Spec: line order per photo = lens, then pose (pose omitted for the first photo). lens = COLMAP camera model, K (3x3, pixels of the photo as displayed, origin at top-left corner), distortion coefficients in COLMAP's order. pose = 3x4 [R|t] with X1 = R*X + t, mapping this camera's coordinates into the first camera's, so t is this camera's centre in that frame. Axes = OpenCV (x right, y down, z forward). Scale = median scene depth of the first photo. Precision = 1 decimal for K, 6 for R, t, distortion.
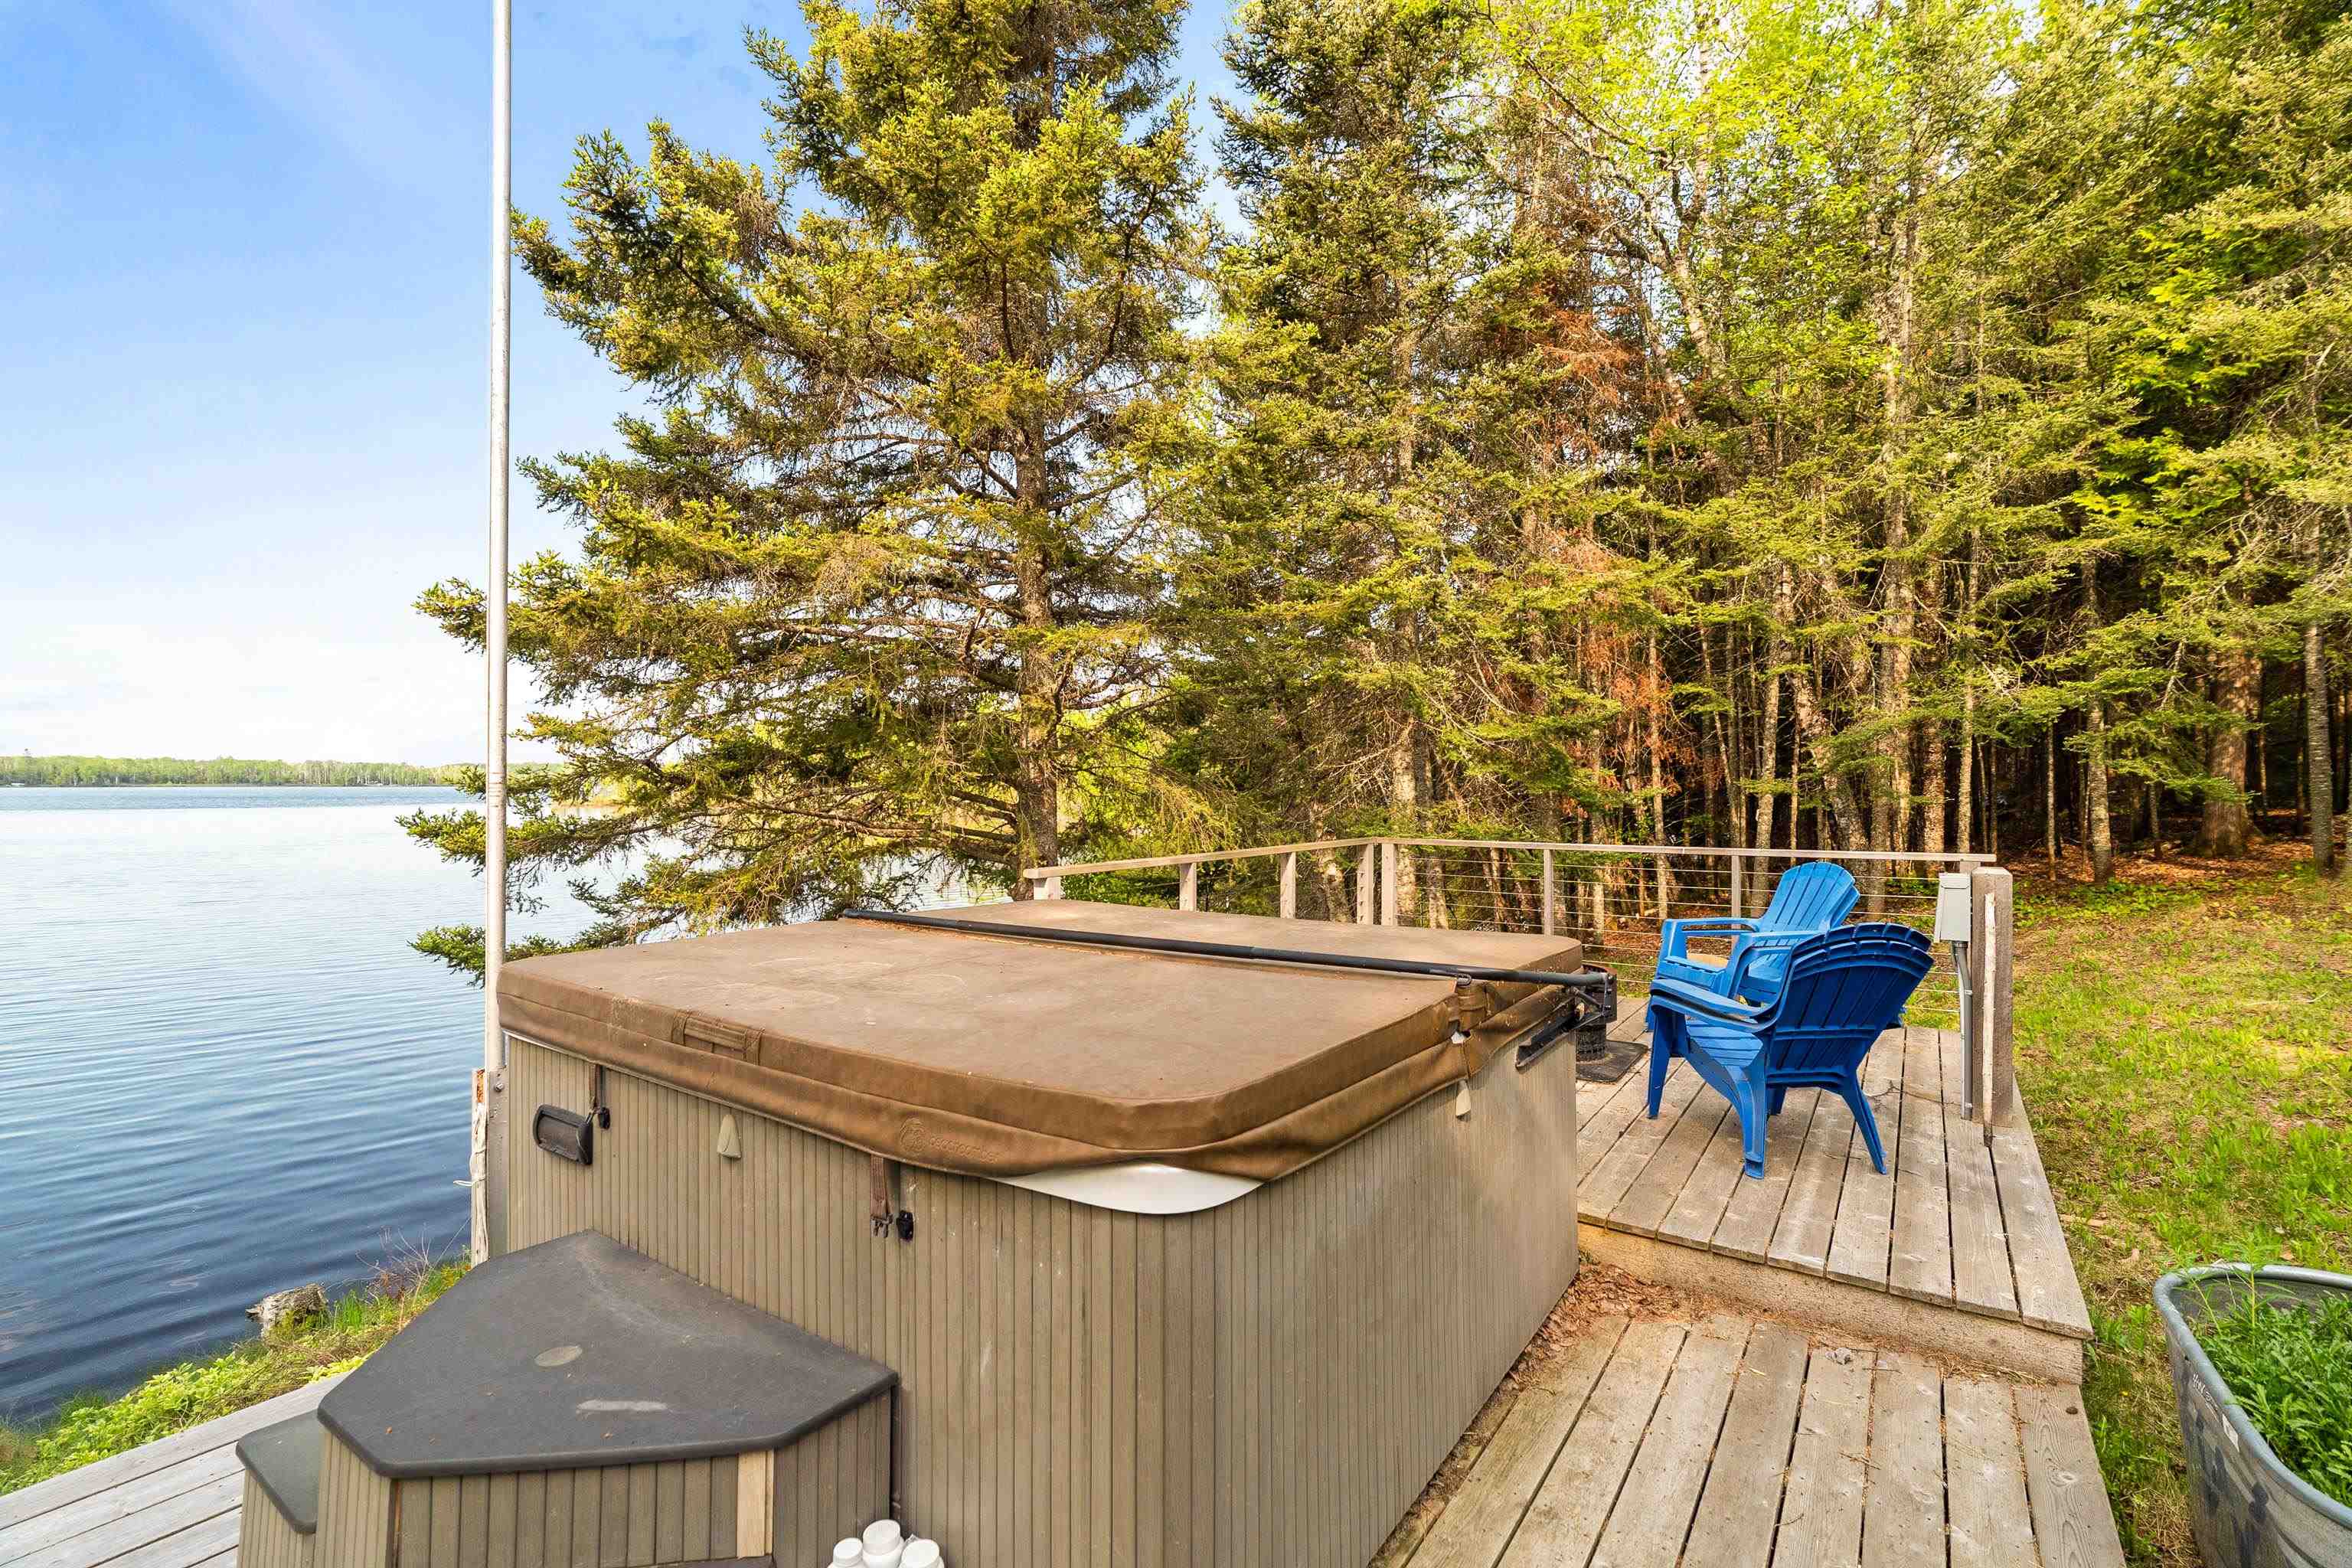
lens RADIAL K [[1065.2, 0, 1170.4], [0, 1065.2, 786.3], [0, 0, 1]] dist [-0.004314, -0.000571]
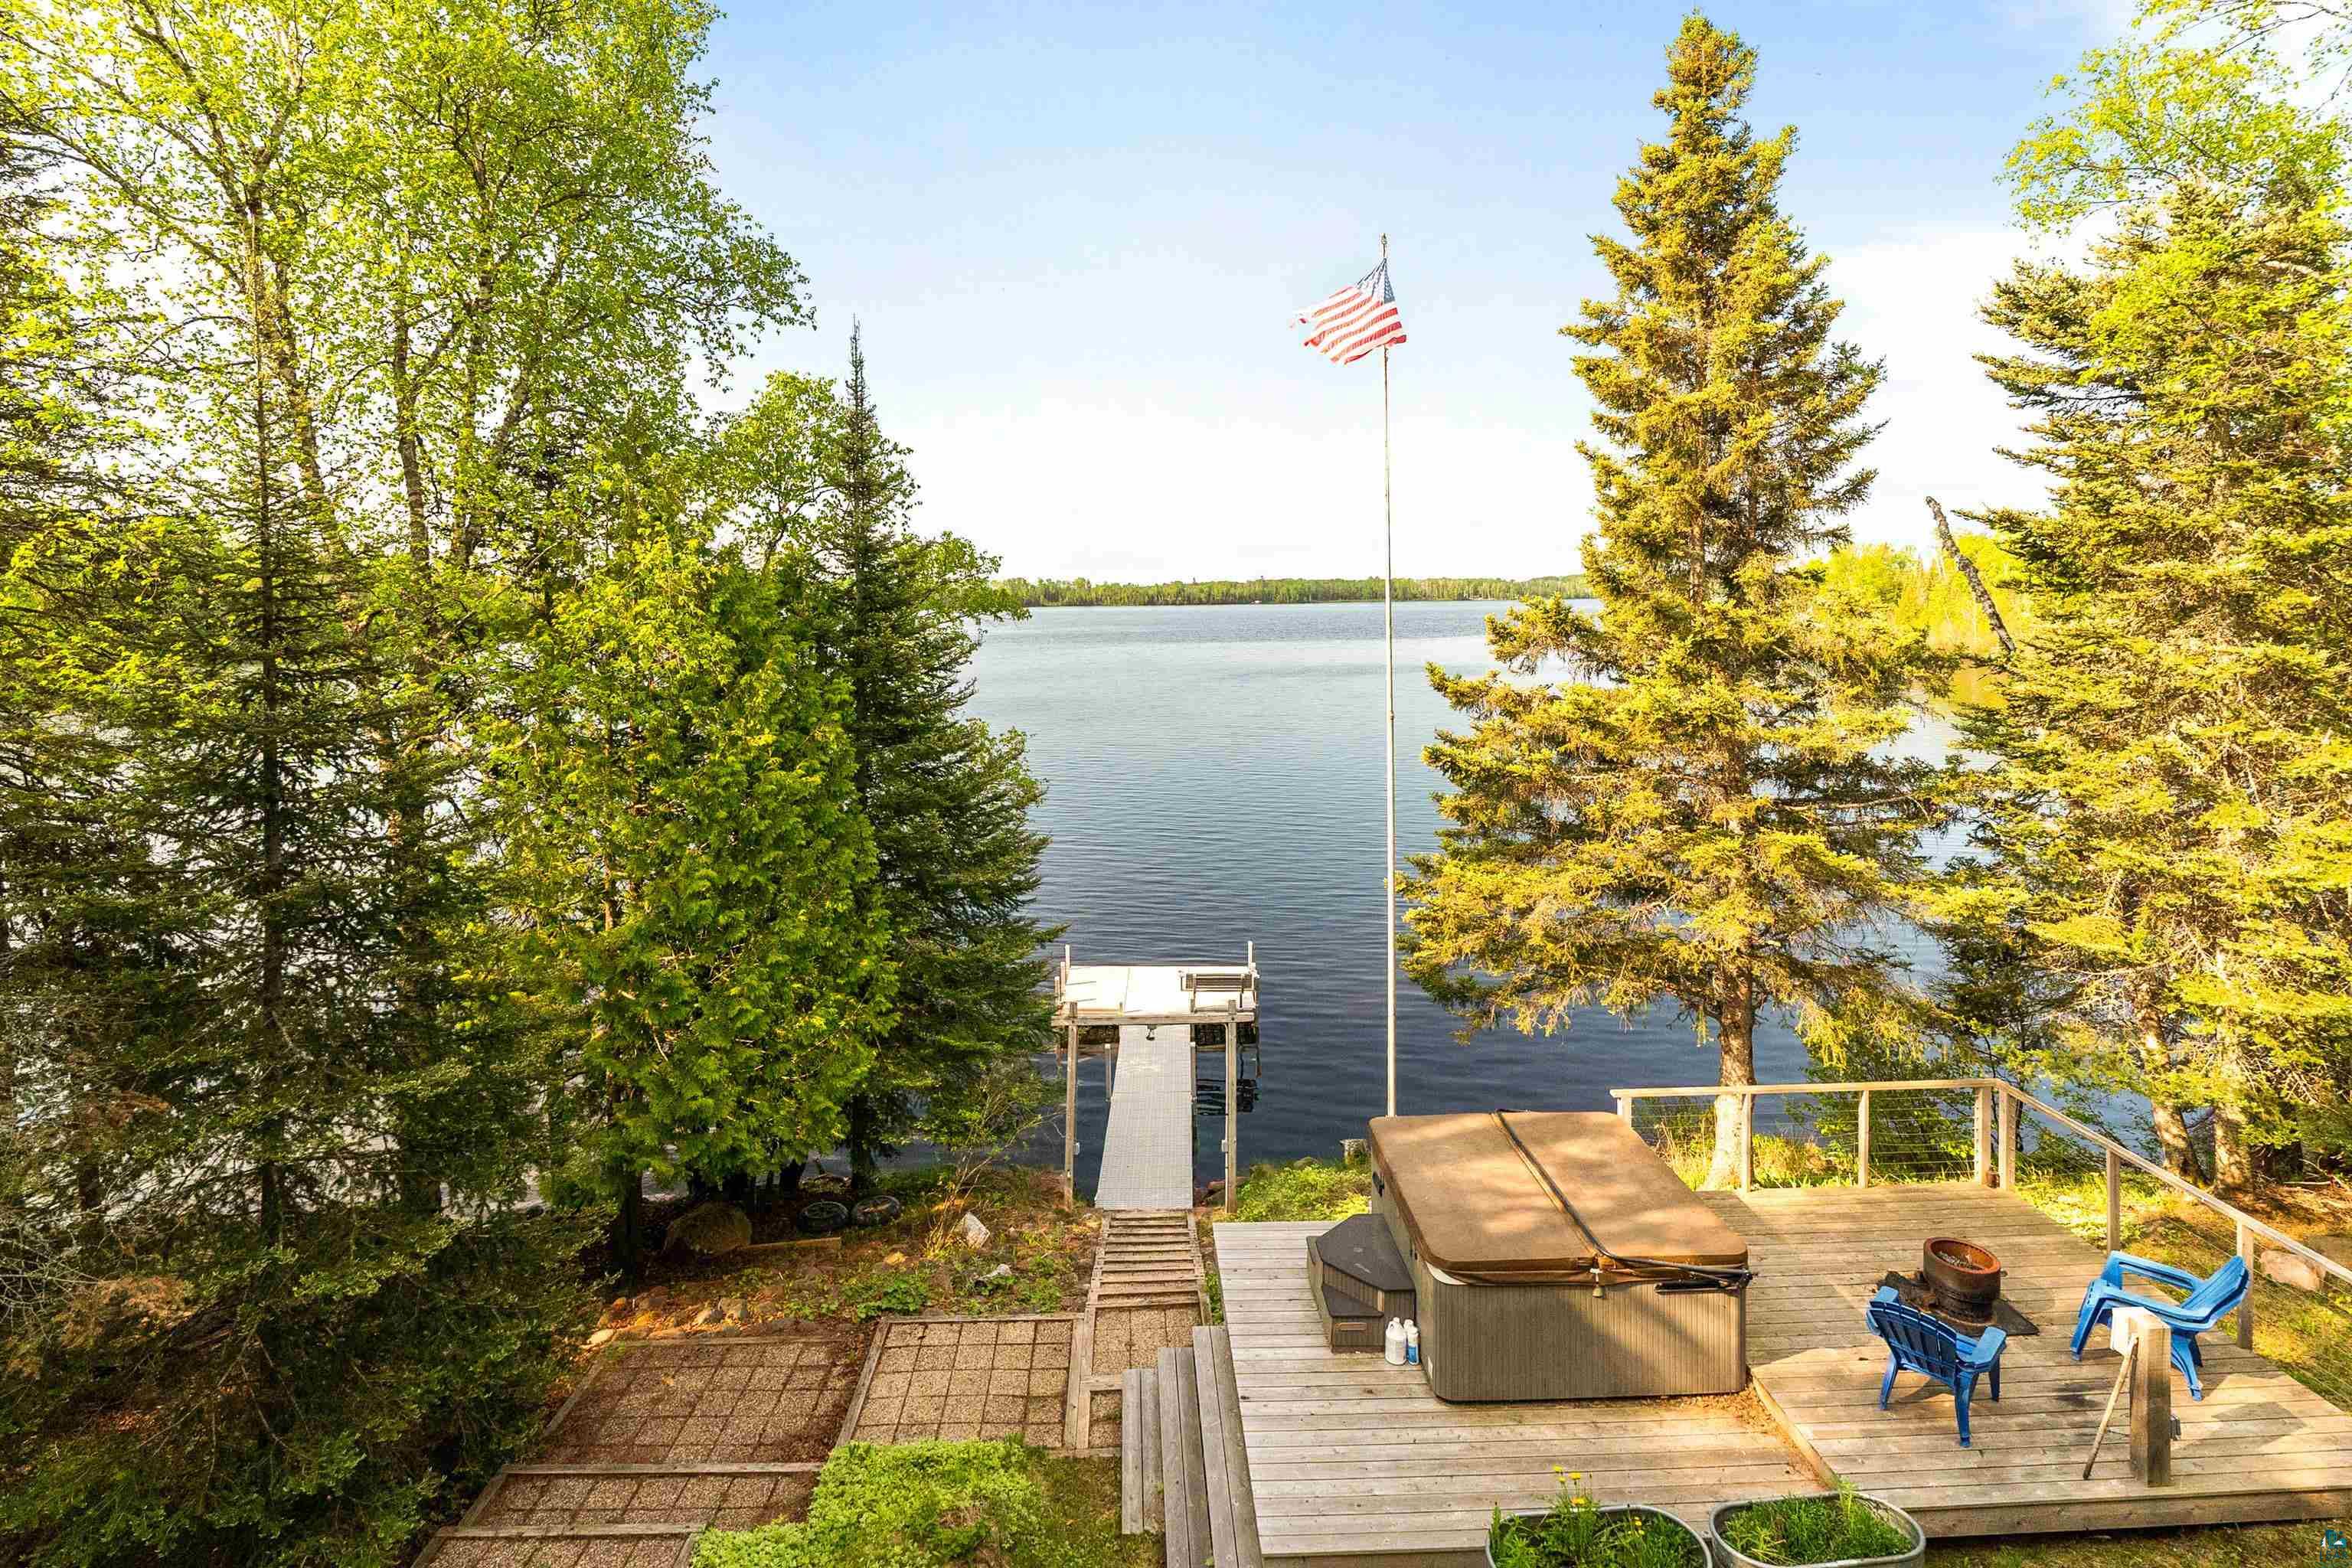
lens RADIAL K [[1139.3, 0, 1157.5], [0, 1139.3, 619.0], [0, 0, 1]] dist [-0.004863, 0.001080]
pose [[0.609017, 0.004086, -0.793146, 2.062573], [0.010945, 0.999848, 0.013555, -1.679182], [0.793081, -0.016936, 0.608880, -1.945672]]
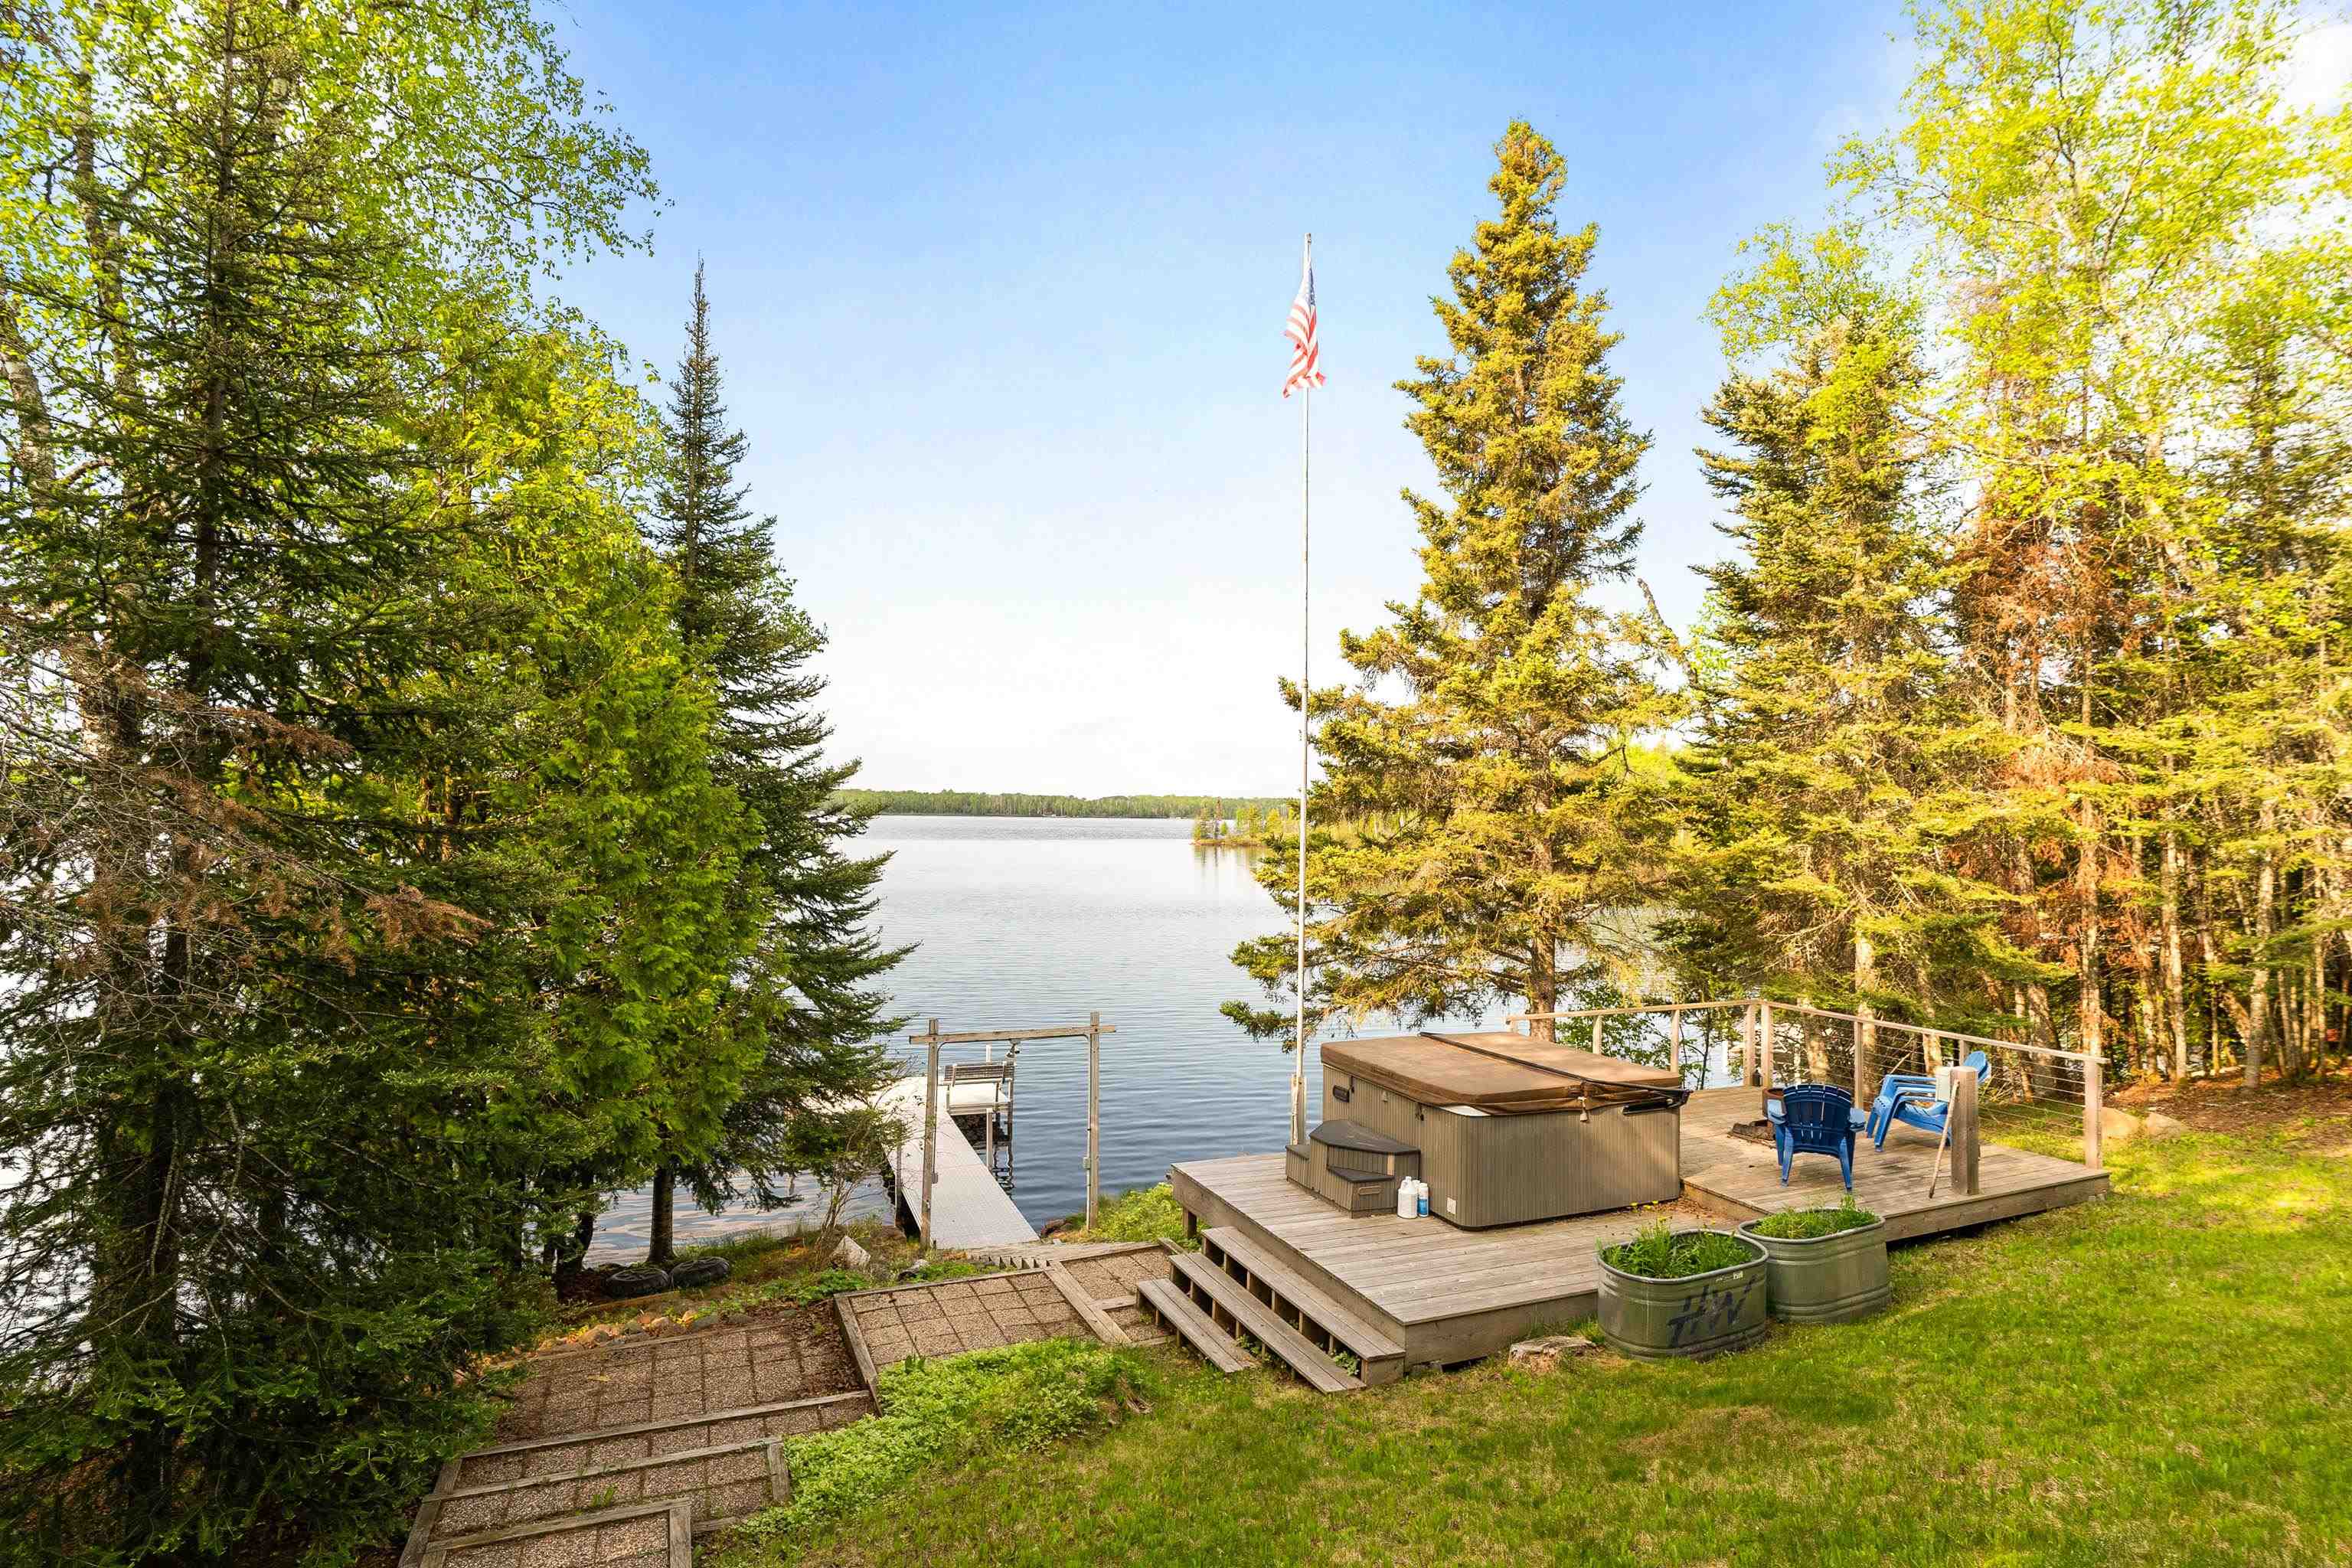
lens RADIAL K [[1187.1, 0, 1173.7], [0, 1187.1, 777.0], [0, 0, 1]] dist [0.000072, 0.000141]
pose [[0.858000, -0.009556, -0.513561, 1.108124], [-0.009352, 0.999371, -0.034220, -0.655407], [0.513564, 0.034164, 0.857371, -2.998500]]
